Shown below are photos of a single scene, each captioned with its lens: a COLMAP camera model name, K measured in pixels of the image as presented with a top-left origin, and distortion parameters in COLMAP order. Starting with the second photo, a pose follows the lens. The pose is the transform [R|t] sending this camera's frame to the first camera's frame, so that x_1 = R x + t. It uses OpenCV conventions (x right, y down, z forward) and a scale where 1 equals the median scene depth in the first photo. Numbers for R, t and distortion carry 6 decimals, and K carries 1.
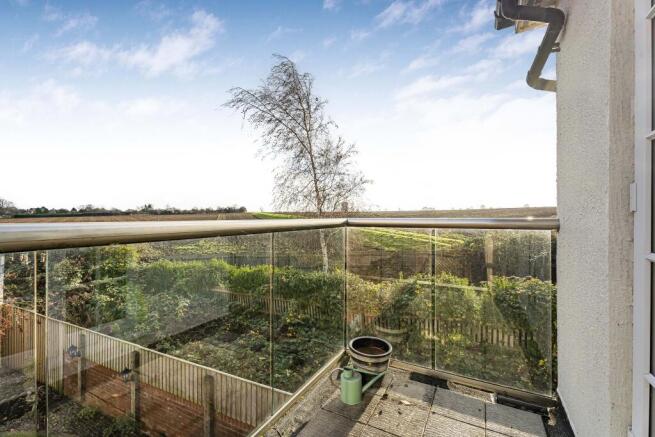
lens RADIAL K [[297.1, 0, 327.0], [0, 297.1, 217.6], [0, 0, 1]] dist [-0.002058, -0.000761]
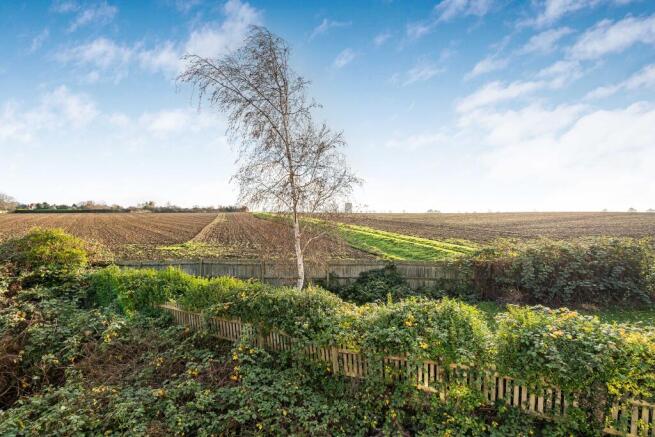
lens RADIAL K [[297.1, 0, 327.7], [0, 297.1, 220.1], [0, 0, 1]] dist [-0.002058, -0.000761]
pose [[0.999730, 0.018950, -0.013469, 0.078425], [-0.018874, 0.999806, 0.005693, -0.006255], [0.013574, -0.005438, 0.999893, 0.189891]]
